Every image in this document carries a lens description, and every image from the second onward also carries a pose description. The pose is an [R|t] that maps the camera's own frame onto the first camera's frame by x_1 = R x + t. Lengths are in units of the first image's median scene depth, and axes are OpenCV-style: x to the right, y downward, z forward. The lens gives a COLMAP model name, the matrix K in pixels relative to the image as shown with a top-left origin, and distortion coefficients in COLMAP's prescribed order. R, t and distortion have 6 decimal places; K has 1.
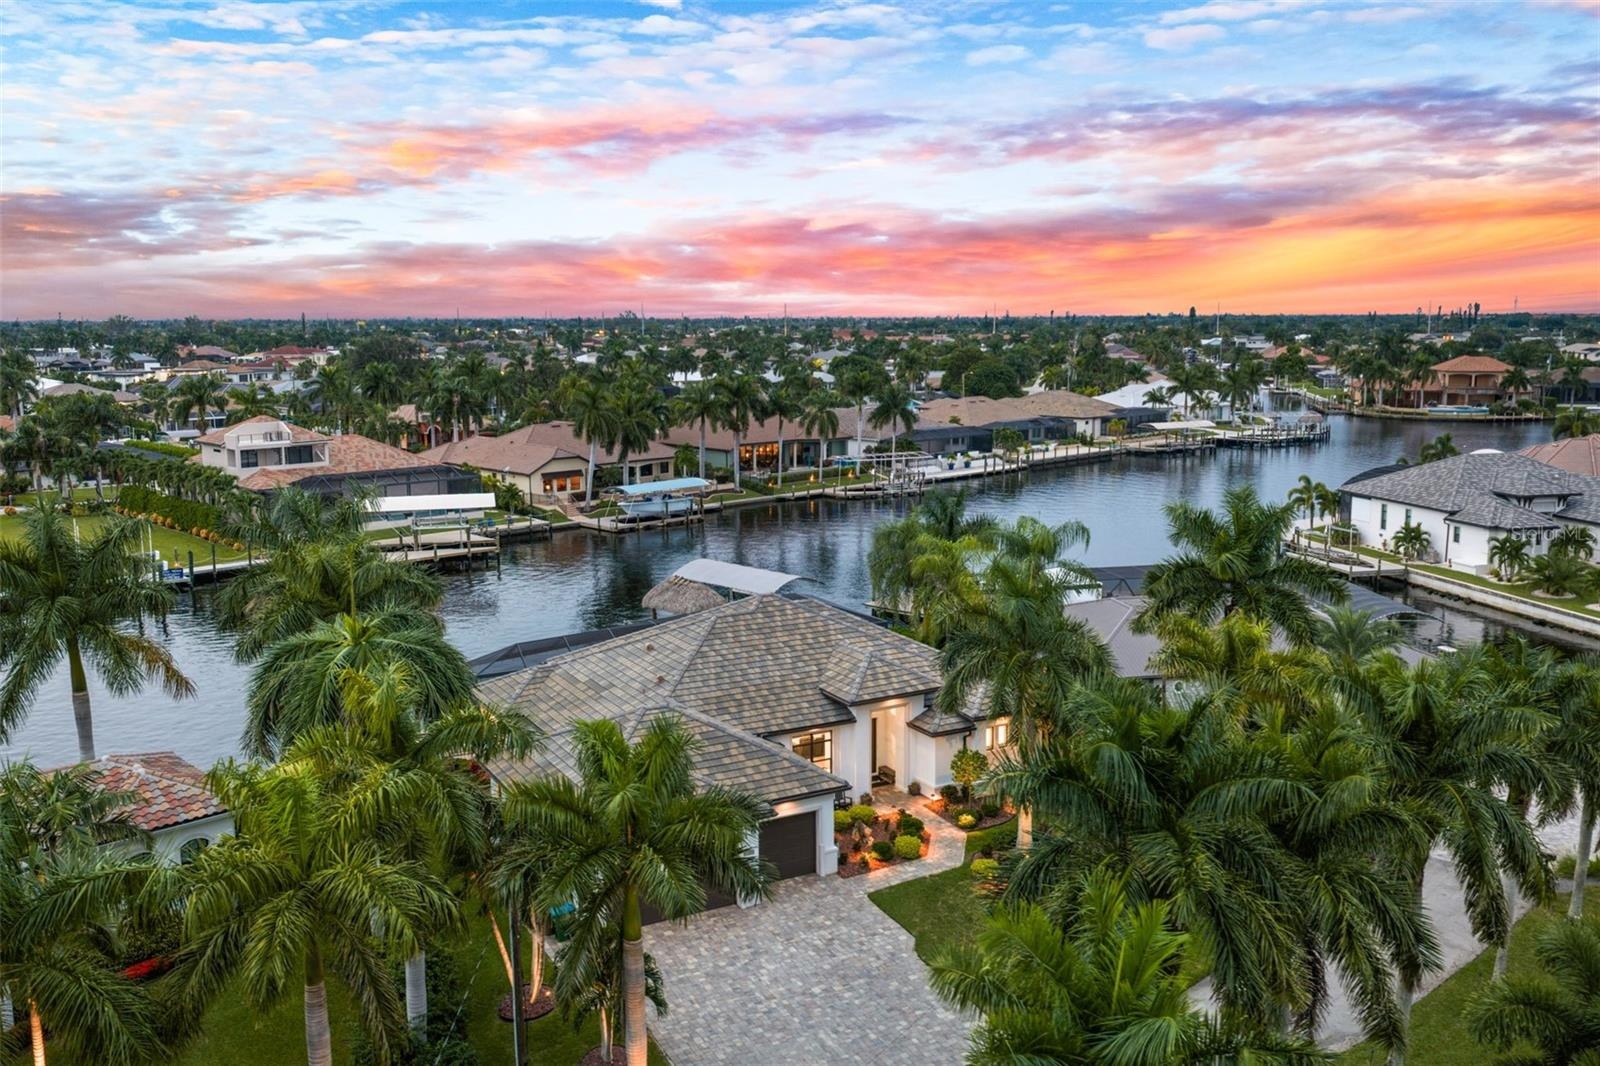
lens RADIAL K [[1347.4, 0, 798.2], [0, 1347.4, 529.9], [0, 0, 1]] dist [0.034469, -0.057729]
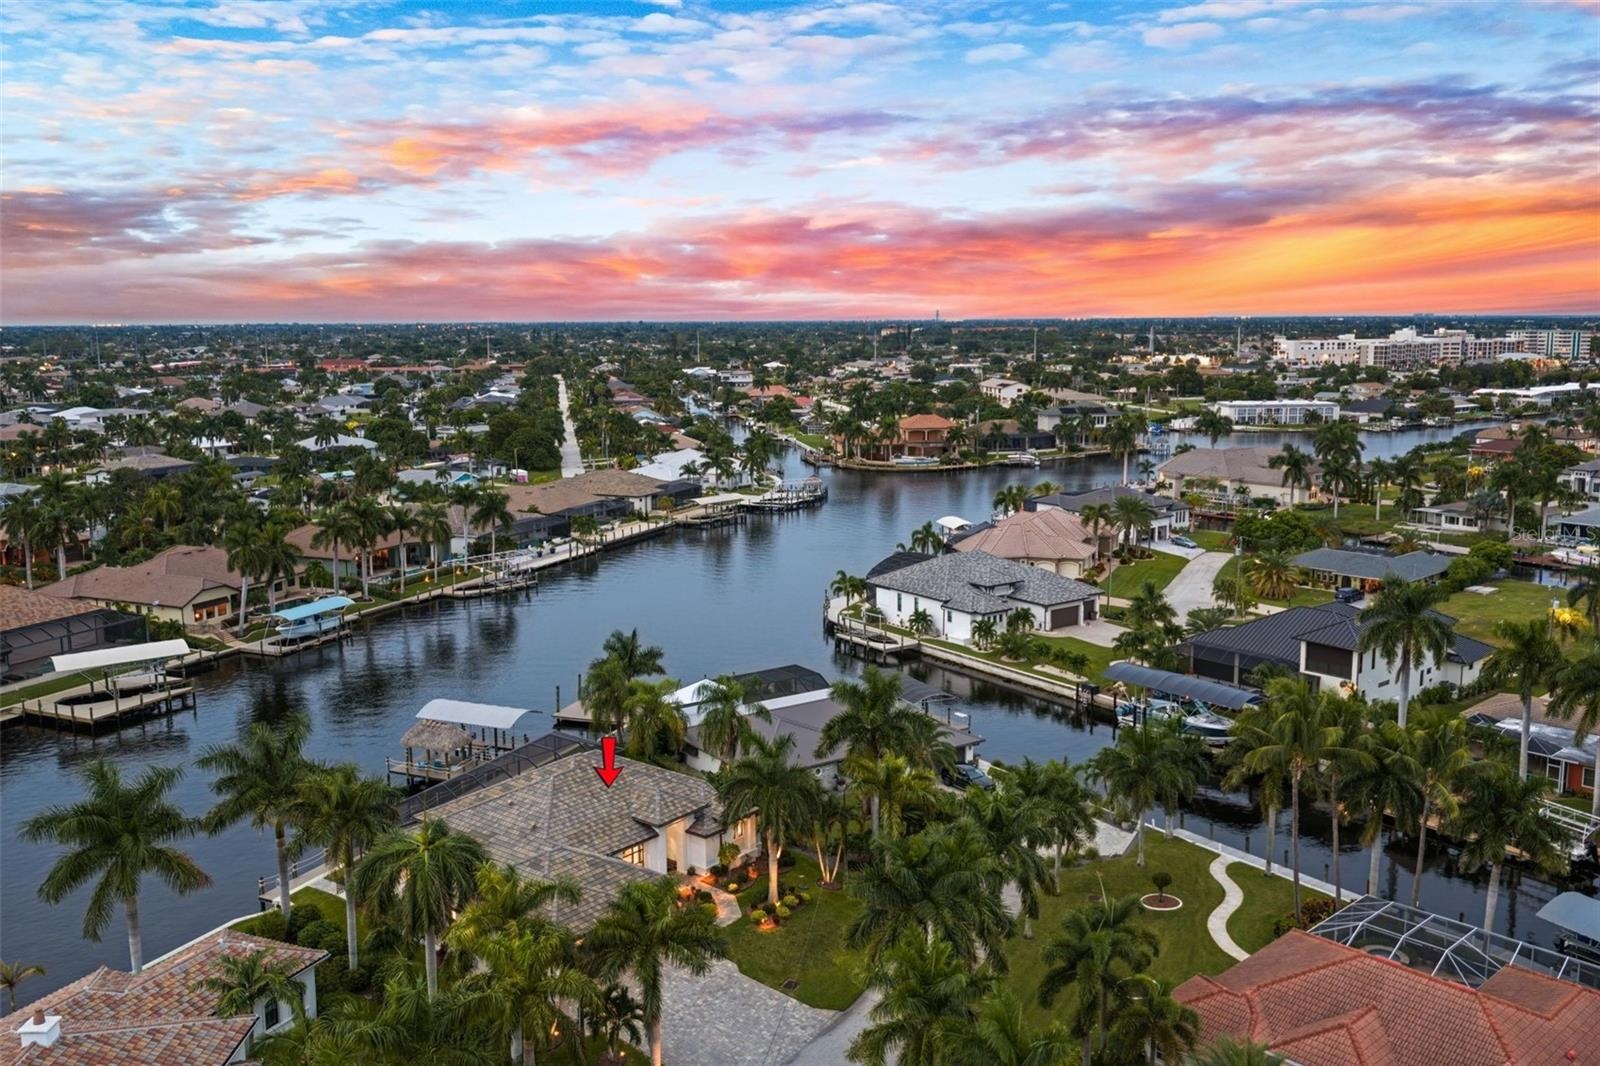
lens RADIAL K [[1342.3, 0, 800.0], [0, 1342.3, 533.0], [0, 0, 1]] dist [0.028566, -0.039993]
pose [[0.928128, -0.058617, 0.367618, -0.138060], [0.060214, 0.998160, 0.007134, -0.081515], [-0.367360, 0.015515, 0.929949, -0.205081]]
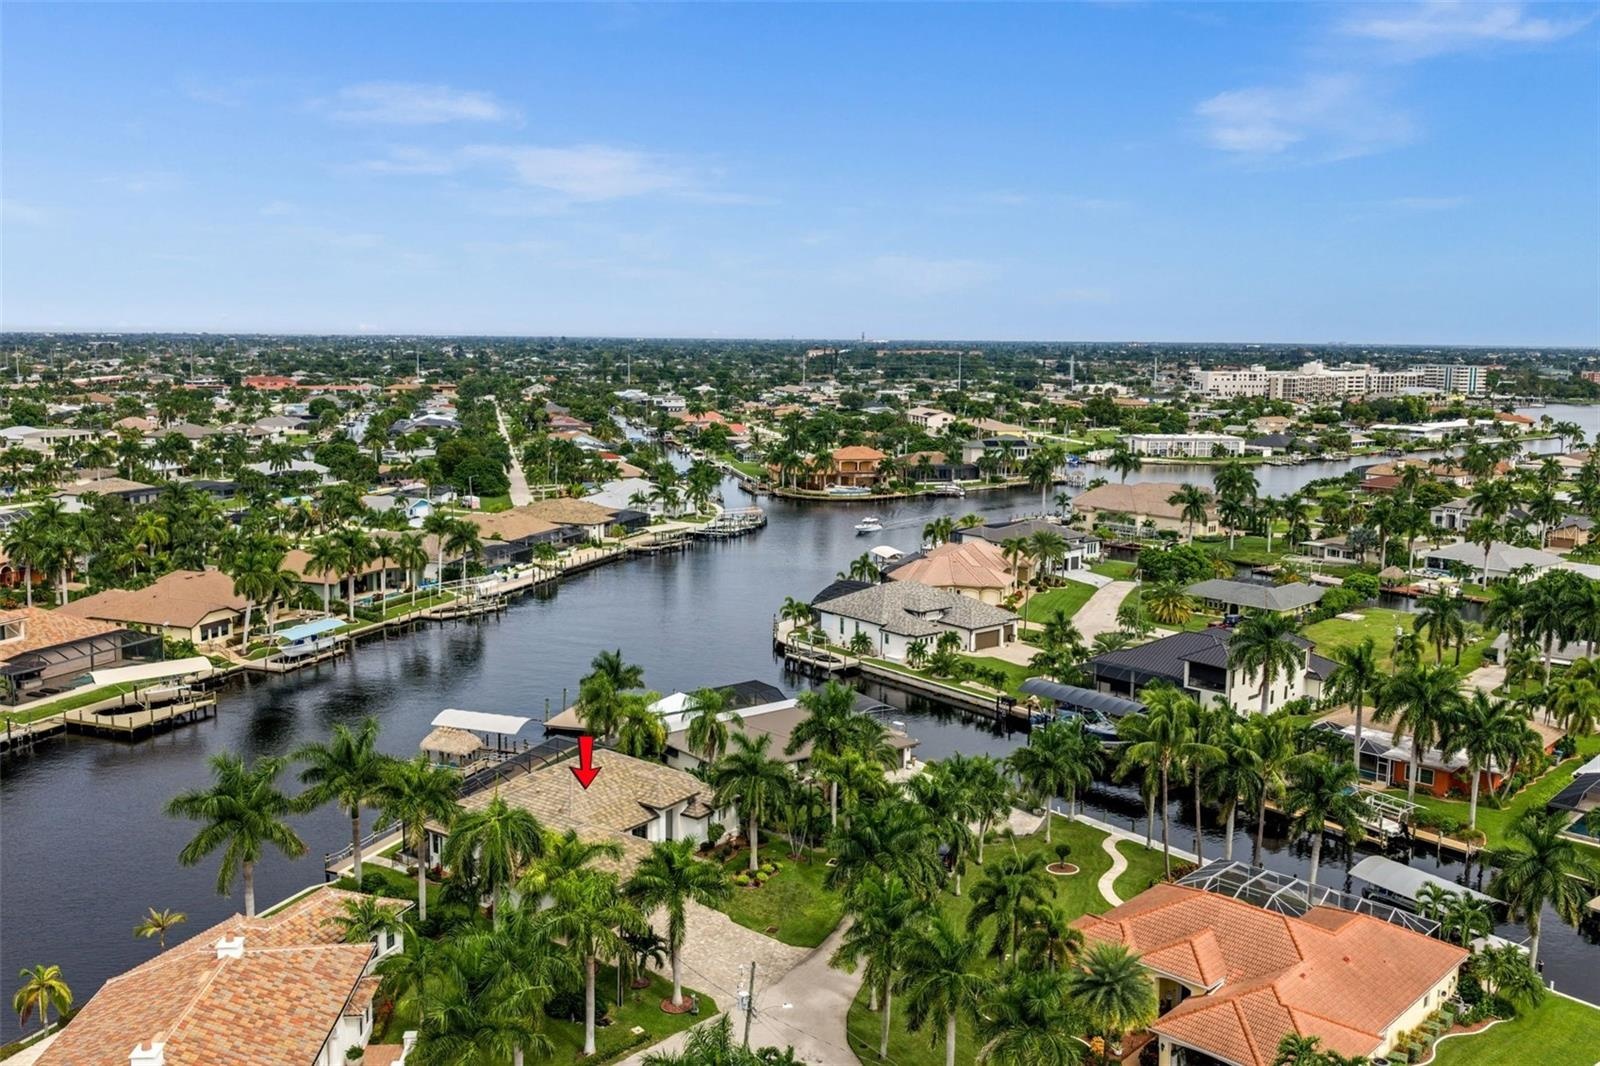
lens RADIAL K [[1347.4, 0, 798.2], [0, 1347.4, 529.9], [0, 0, 1]] dist [0.034469, -0.057729]
pose [[0.906833, -0.044872, 0.419095, -0.218807], [0.052553, 0.998595, -0.006797, -0.094715], [-0.418201, 0.028188, 0.907917, -0.331464]]
